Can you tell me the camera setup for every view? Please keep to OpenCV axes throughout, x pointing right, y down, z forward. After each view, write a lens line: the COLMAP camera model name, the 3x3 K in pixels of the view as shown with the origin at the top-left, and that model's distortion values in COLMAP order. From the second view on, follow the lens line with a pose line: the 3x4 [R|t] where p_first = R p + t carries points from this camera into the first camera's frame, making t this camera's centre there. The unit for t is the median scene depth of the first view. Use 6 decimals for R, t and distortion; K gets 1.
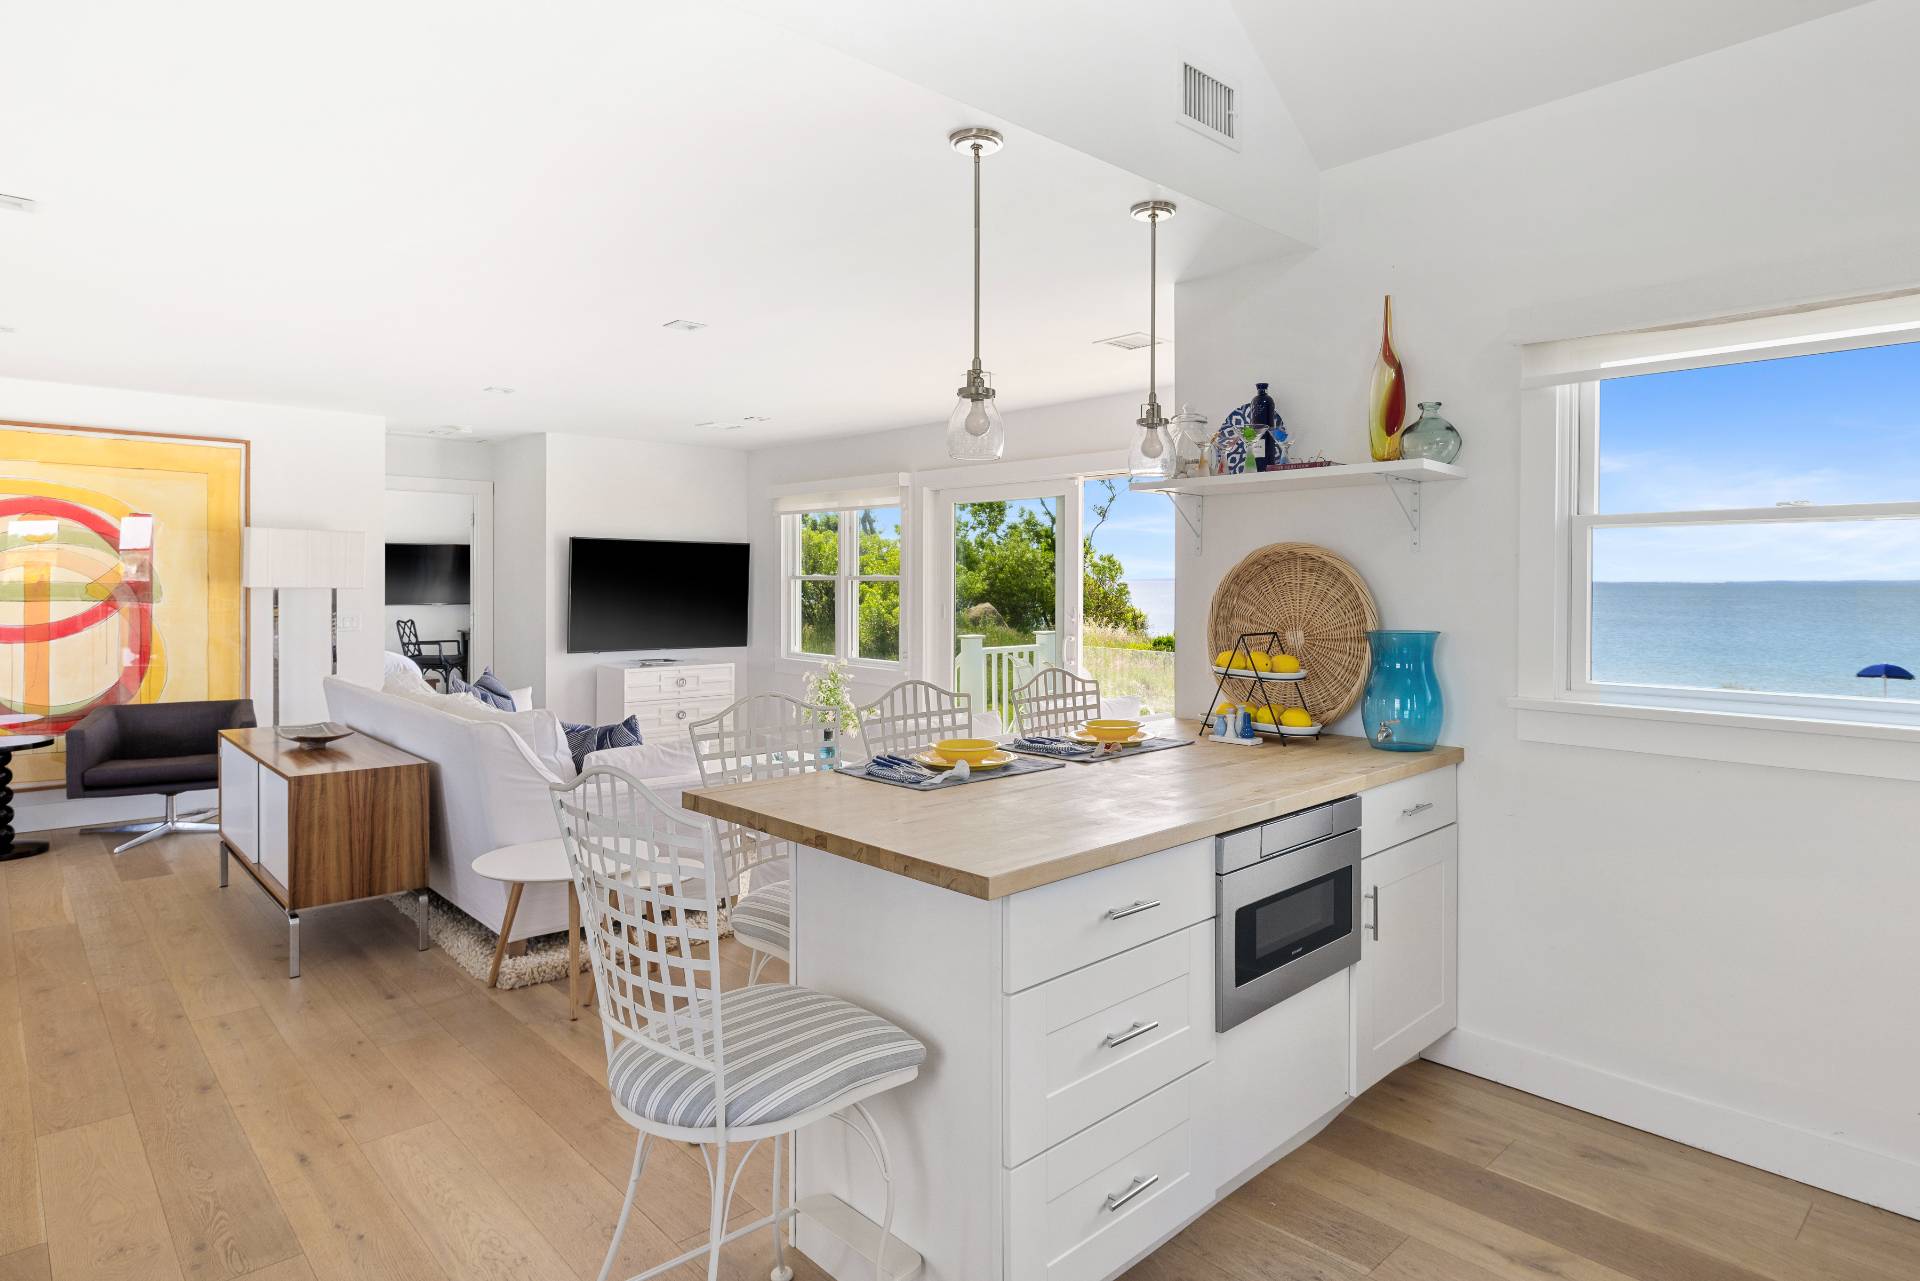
lens RADIAL K [[1075.0, 0, 1005.7], [0, 1075.0, 595.1], [0, 0, 1]] dist [-0.000801, 0.000125]
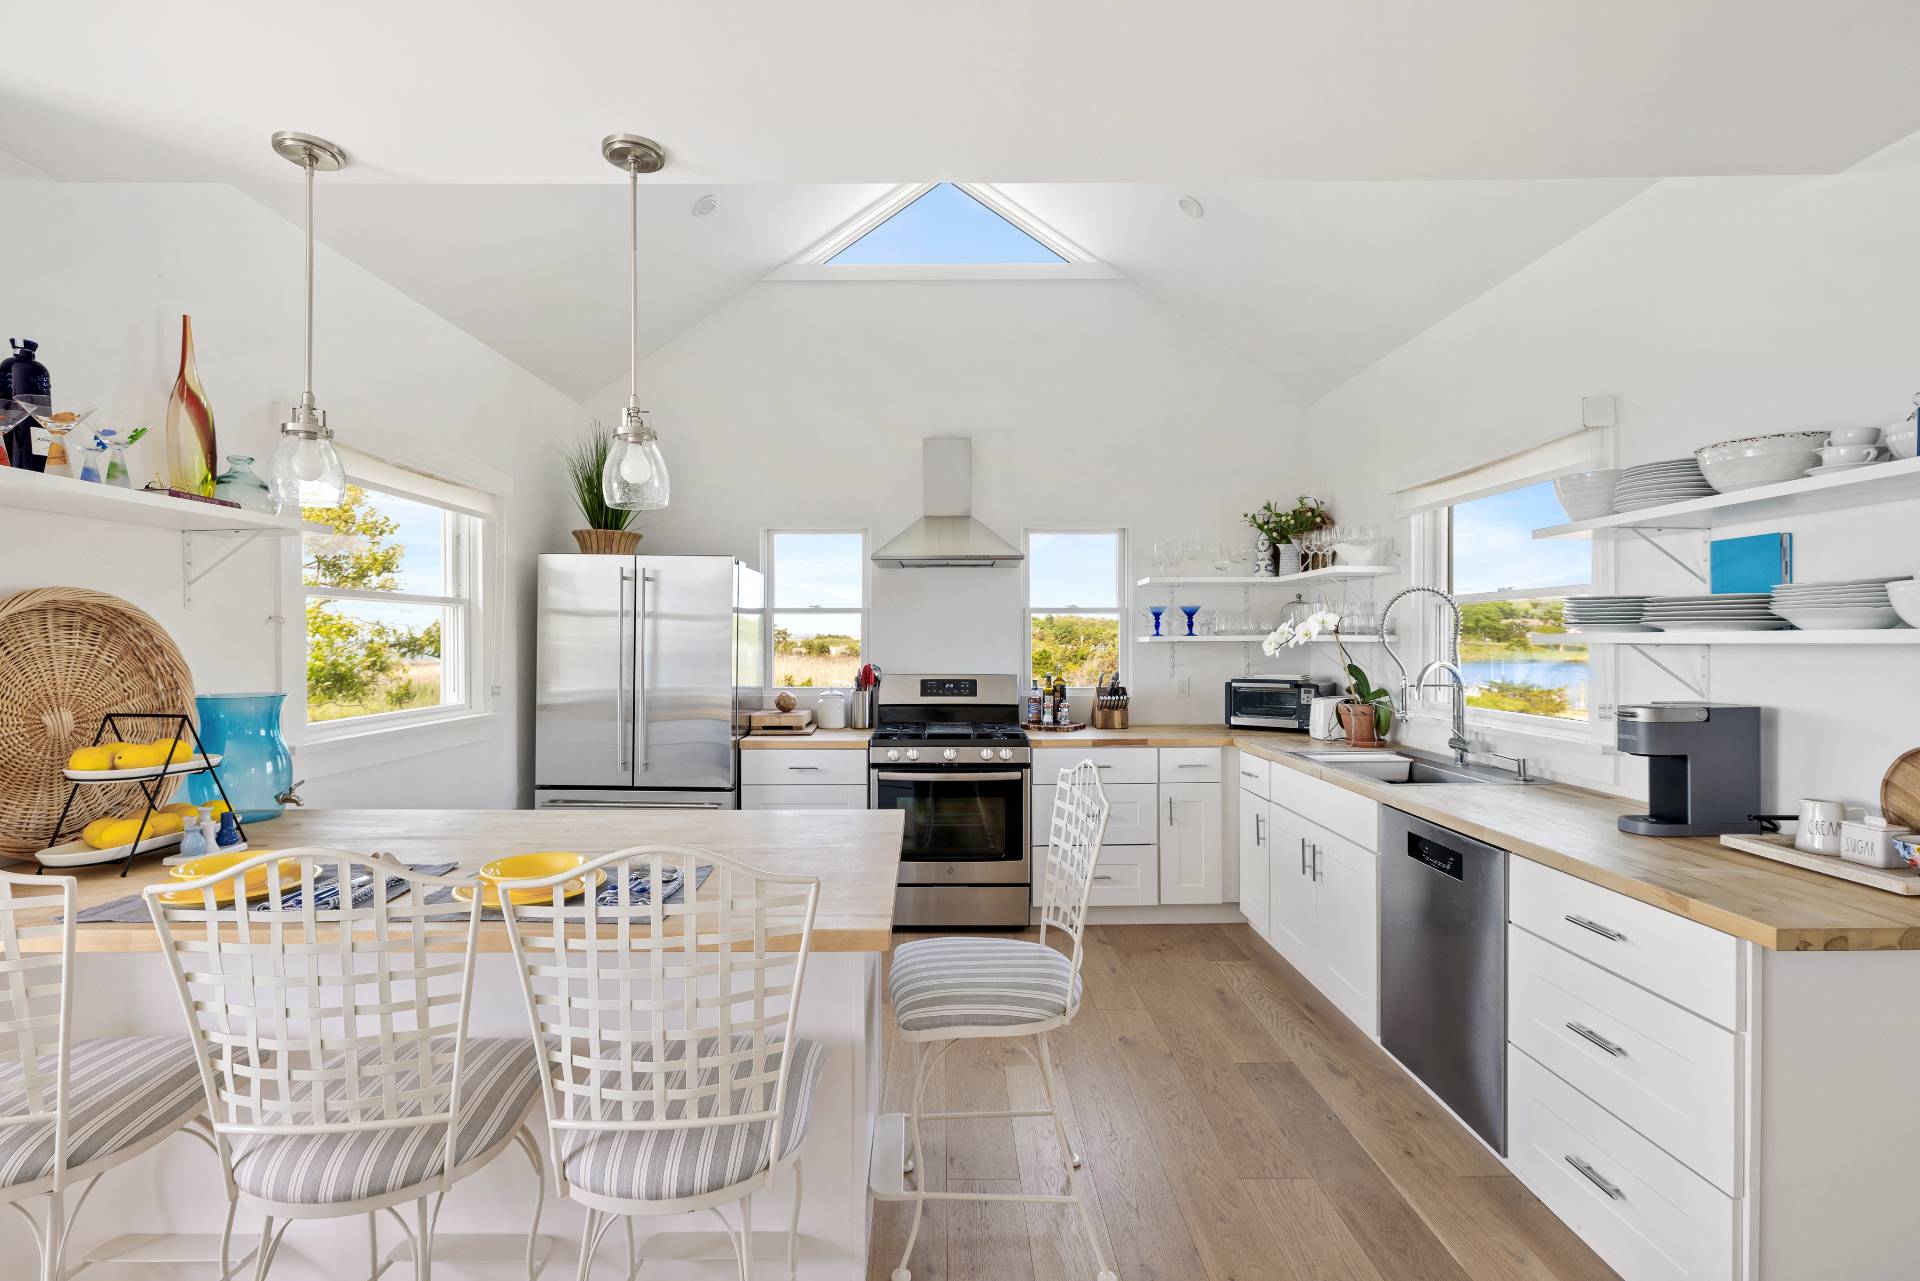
lens RADIAL K [[853.2, 0, 932.2], [0, 853.2, 644.1], [0, 0, 1]] dist [-0.006933, 0.000565]
pose [[-0.714078, -0.007721, 0.700024, -0.512773], [0.006225, 0.999830, 0.017378, -0.017547], [-0.700039, 0.016767, -0.713908, 0.977891]]
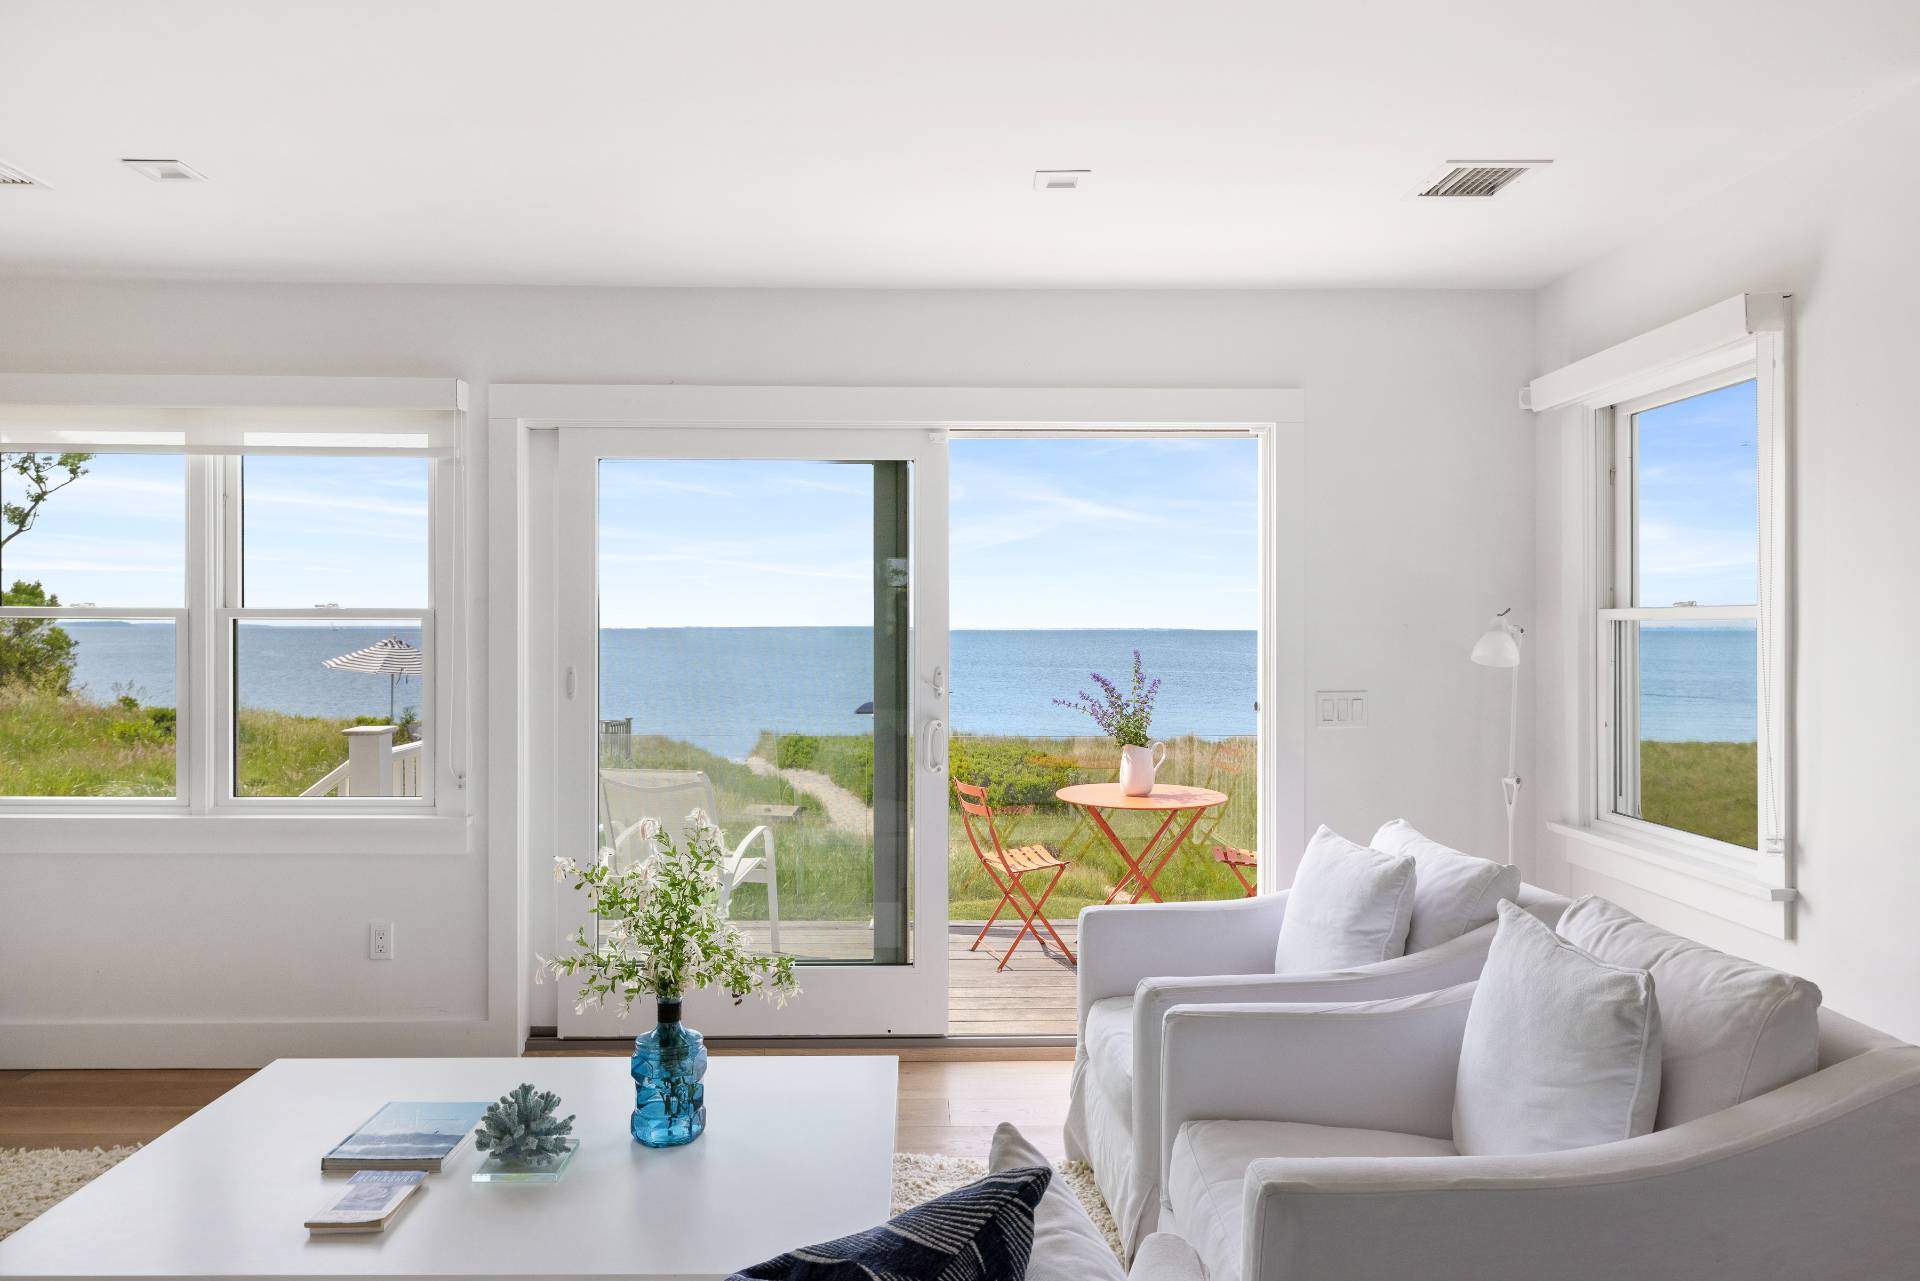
lens RADIAL K [[1237.3, 0, 951.2], [0, 1237.3, 621.4], [0, 0, 1]] dist [-0.005250, -0.001096]
pose [[0.682399, 0.000742, 0.730980, -0.706130], [0.011446, 0.999866, -0.011700, -0.006518], [-0.730890, 0.016351, 0.682299, 1.026543]]
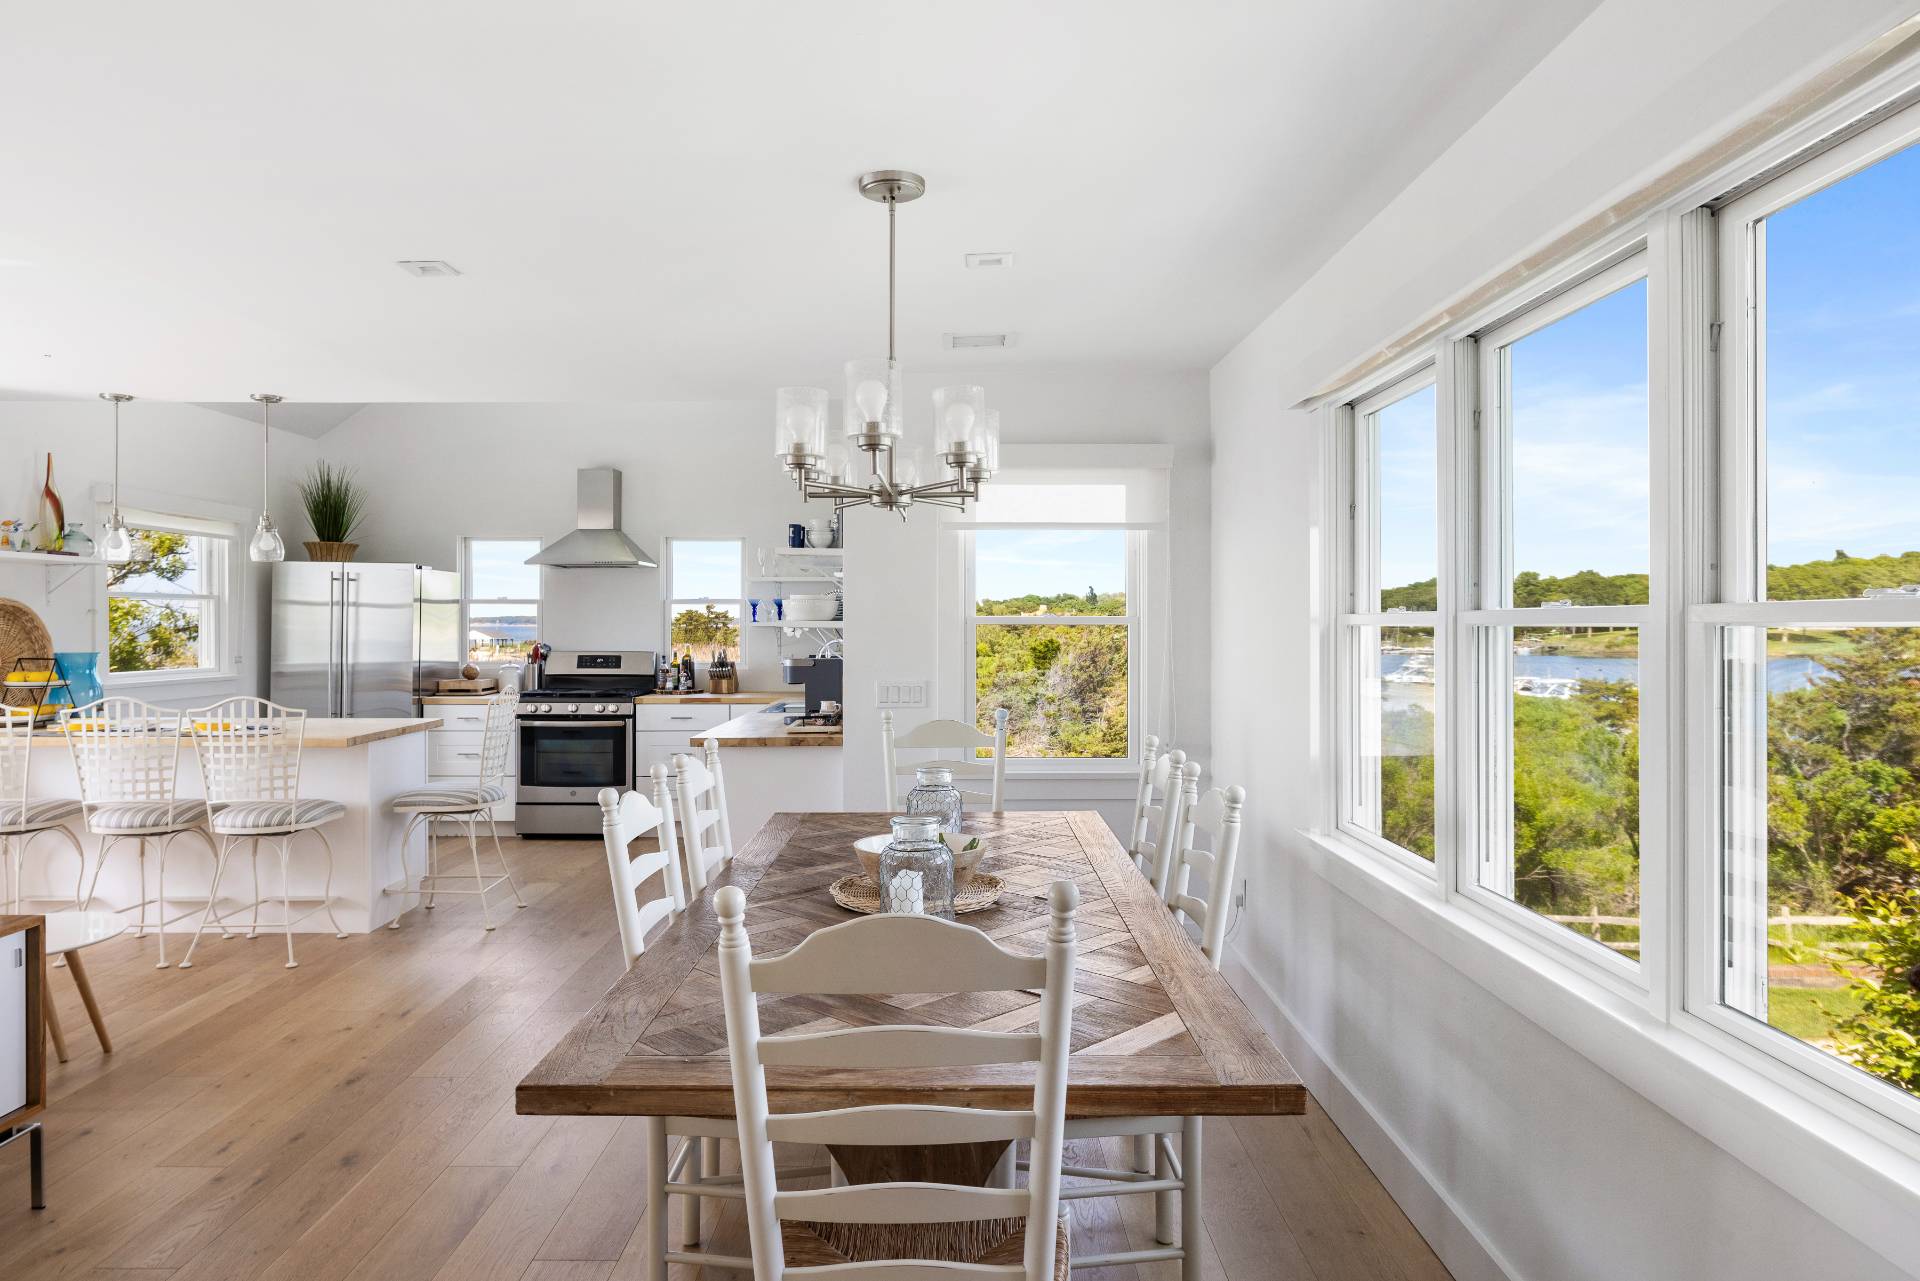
lens RADIAL K [[1186.7, 0, 946.1], [0, 1186.7, 628.0], [0, 0, 1]] dist [0.006573, -0.009524]
pose [[-0.711381, -0.006723, 0.702775, -1.758806], [0.004128, 0.999897, 0.013744, -0.024064], [-0.702795, 0.012678, -0.711280, 1.218159]]
